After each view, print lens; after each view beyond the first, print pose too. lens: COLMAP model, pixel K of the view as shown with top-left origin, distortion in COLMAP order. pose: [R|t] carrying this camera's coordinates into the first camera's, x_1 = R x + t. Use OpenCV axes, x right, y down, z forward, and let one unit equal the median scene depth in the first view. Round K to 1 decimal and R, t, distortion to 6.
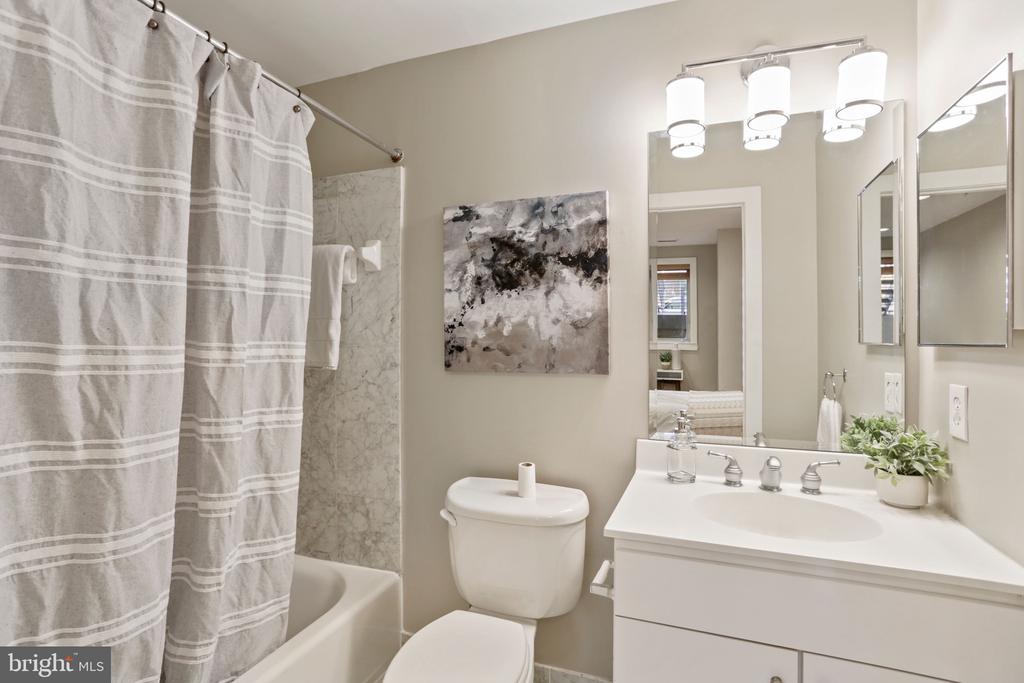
lens RADIAL K [[497.9, 0, 522.1], [0, 497.9, 338.7], [0, 0, 1]] dist [-0.060732, 0.030818]
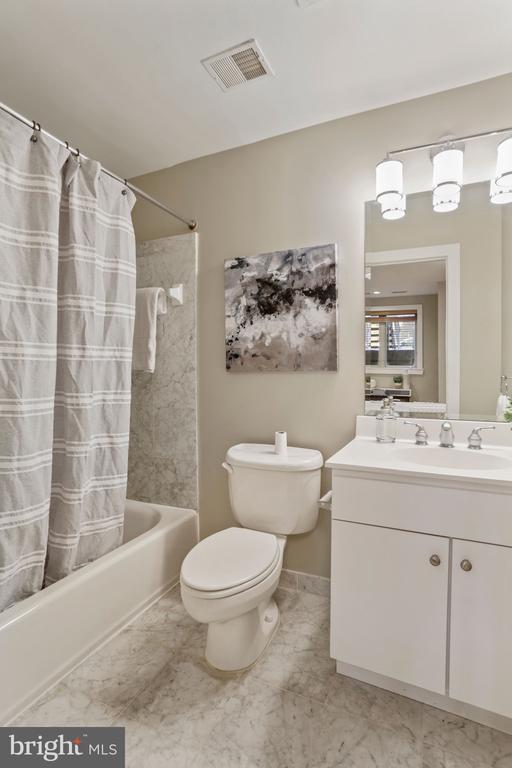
lens RADIAL K [[374.5, 0, 270.9], [0, 374.5, 382.3], [0, 0, 1]] dist [-0.061551, 0.032173]
pose [[0.998024, -0.003171, -0.062758, 0.056184], [0.005023, 0.999556, 0.029373, 0.081070], [0.062637, -0.029631, 0.997596, -0.113279]]
